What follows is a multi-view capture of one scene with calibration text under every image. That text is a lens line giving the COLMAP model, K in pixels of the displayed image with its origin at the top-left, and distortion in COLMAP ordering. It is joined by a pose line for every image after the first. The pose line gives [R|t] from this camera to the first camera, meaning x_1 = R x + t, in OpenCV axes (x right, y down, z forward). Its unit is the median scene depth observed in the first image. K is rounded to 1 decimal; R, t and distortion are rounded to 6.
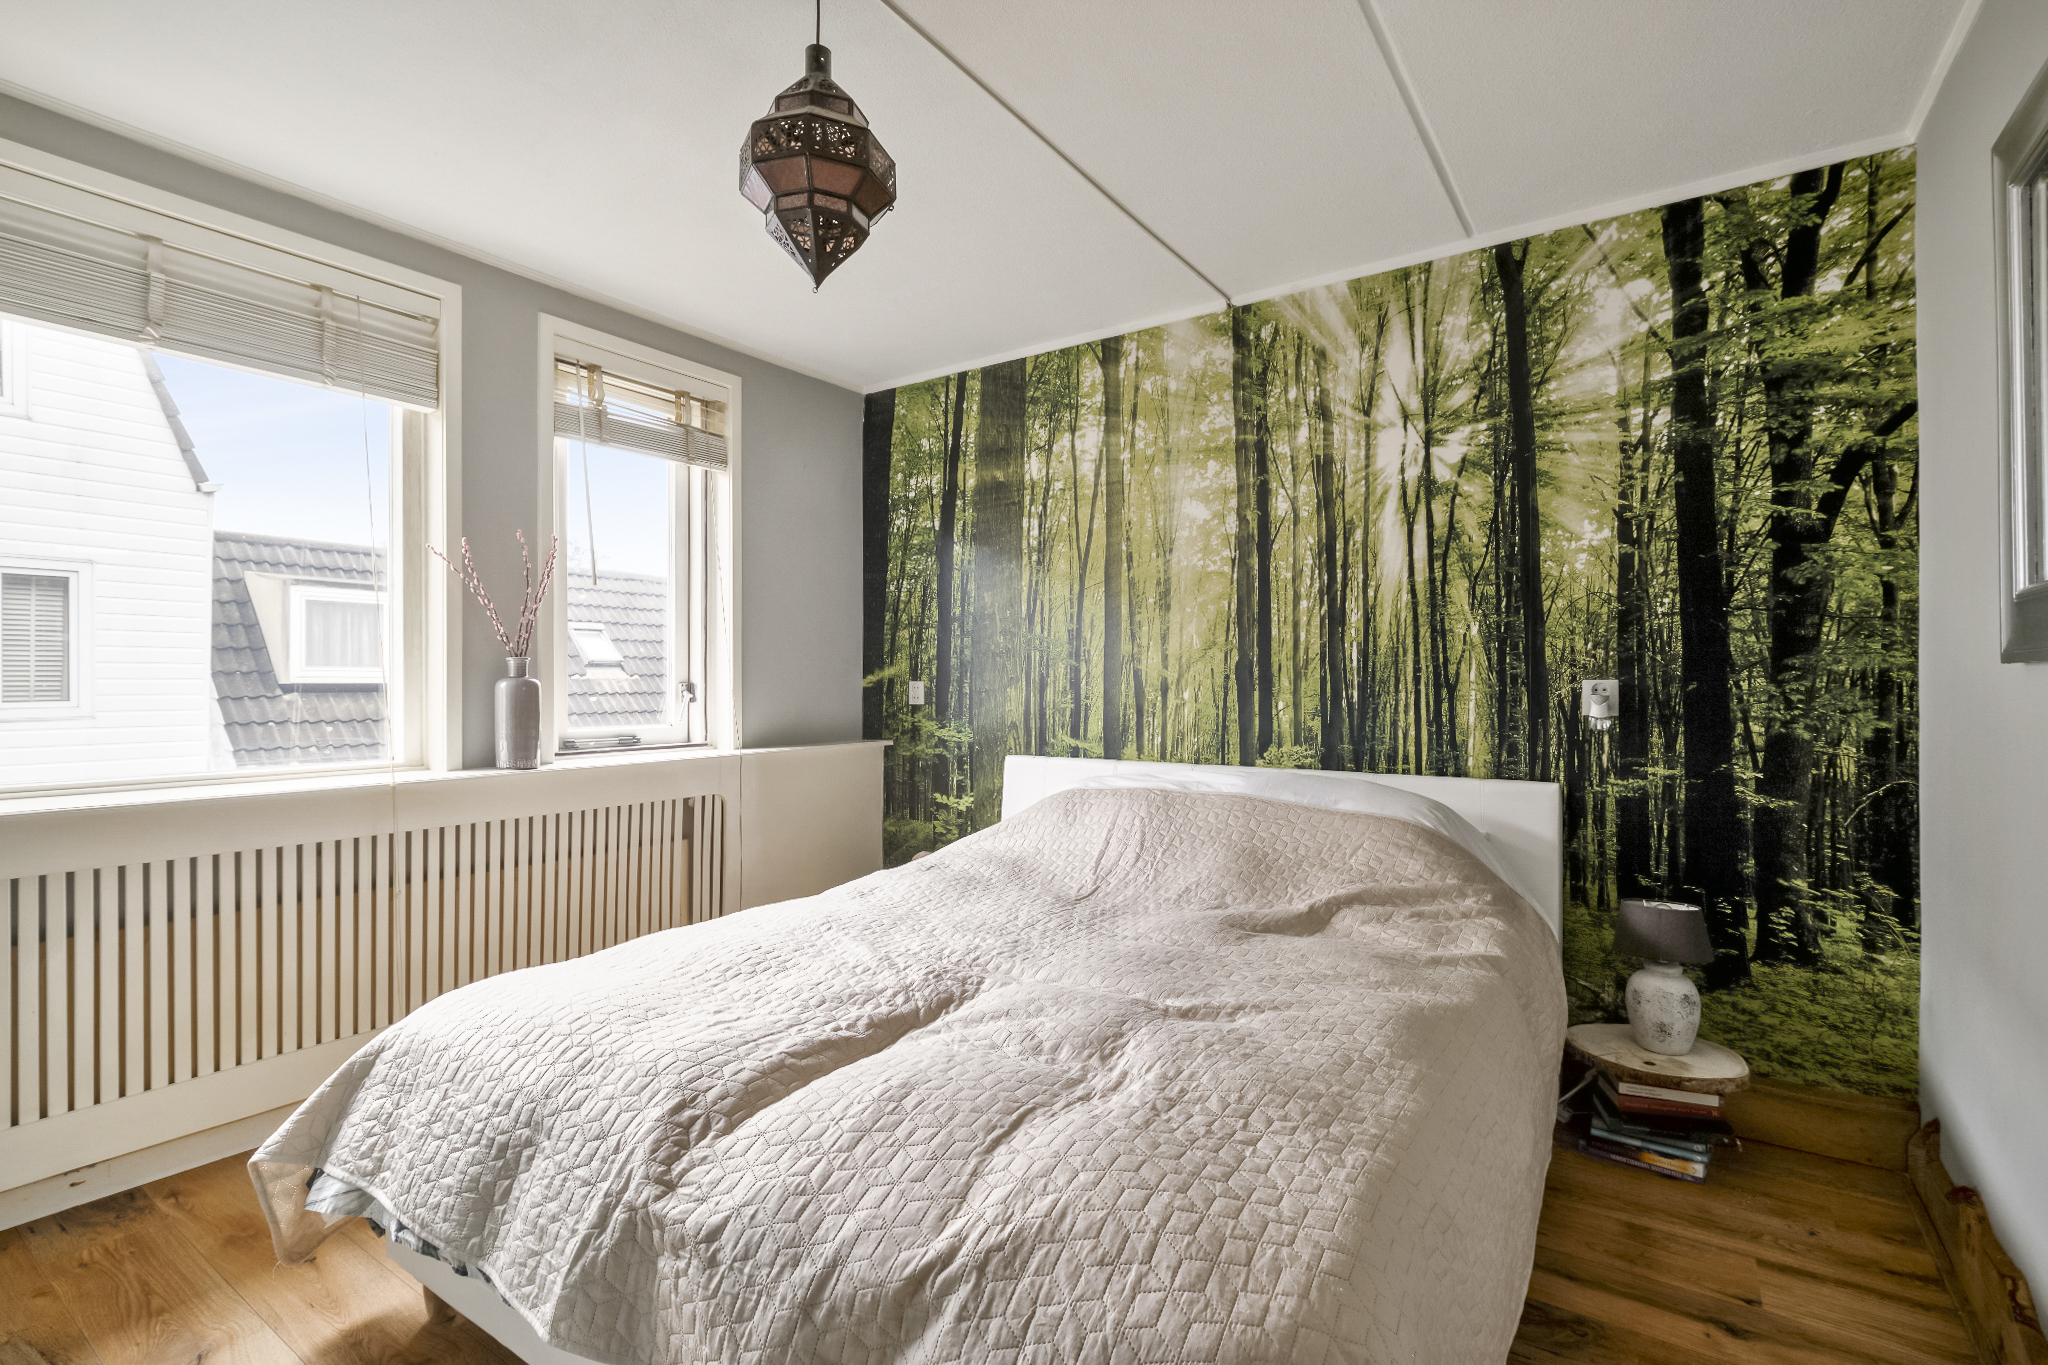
lens RADIAL K [[923.3, 0, 1024.0], [0, 923.3, 682.5], [0, 0, 1]] dist [-0.002896, -0.001544]
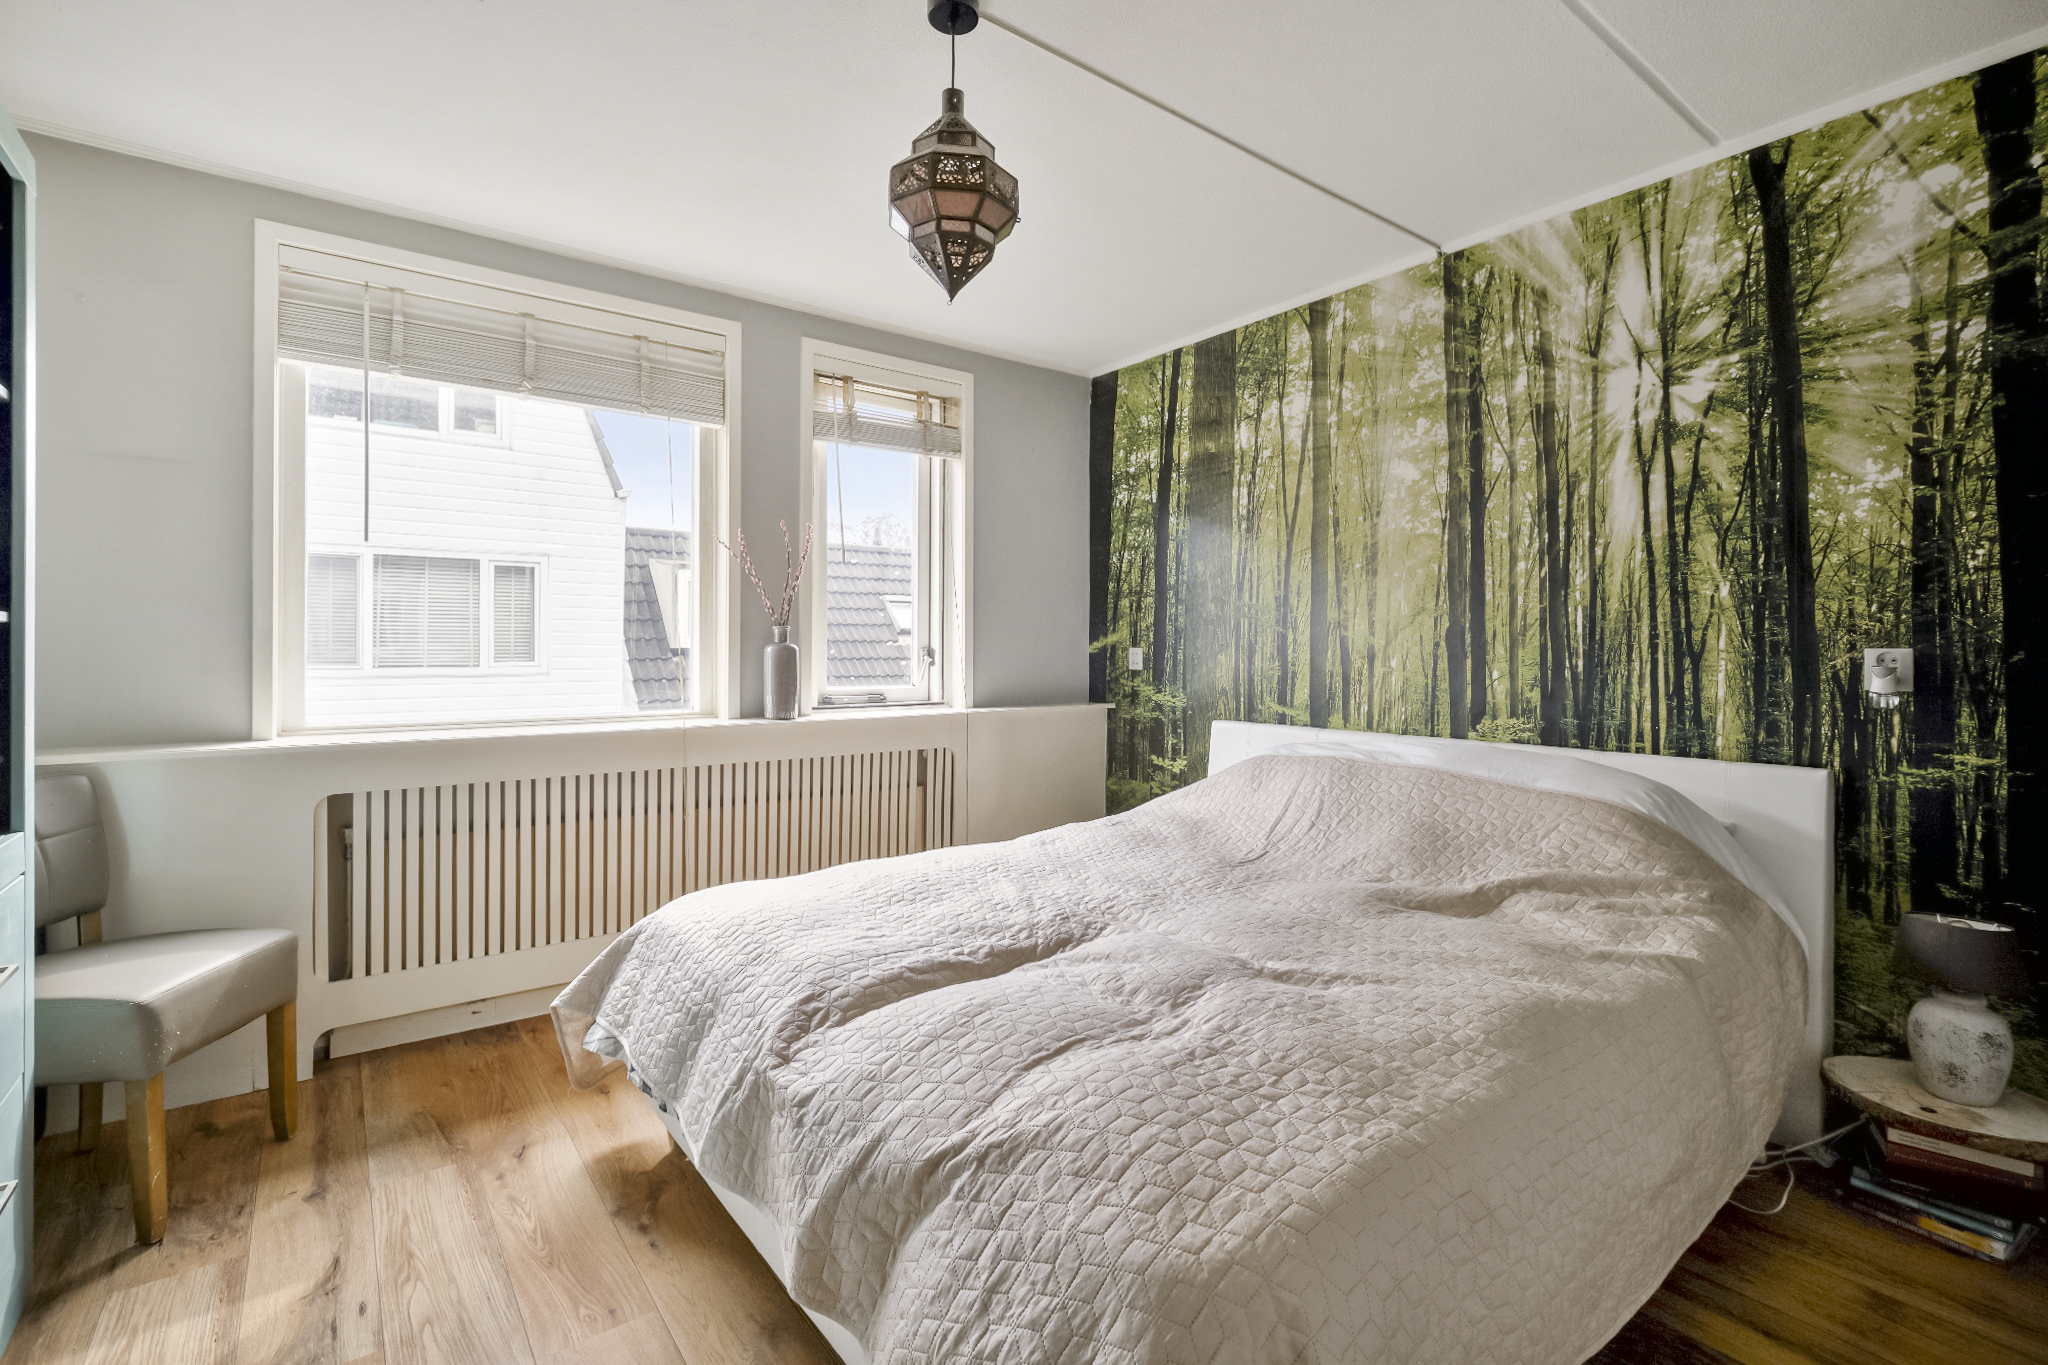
lens RADIAL K [[899.1, 0, 1020.6], [0, 899.1, 645.8], [0, 0, 1]] dist [-0.008214, -0.001168]
pose [[0.950236, 0.002961, -0.311518, 0.119615], [-0.004261, 0.999985, -0.003491, 0.000897], [0.311503, 0.004644, 0.950234, -0.013952]]
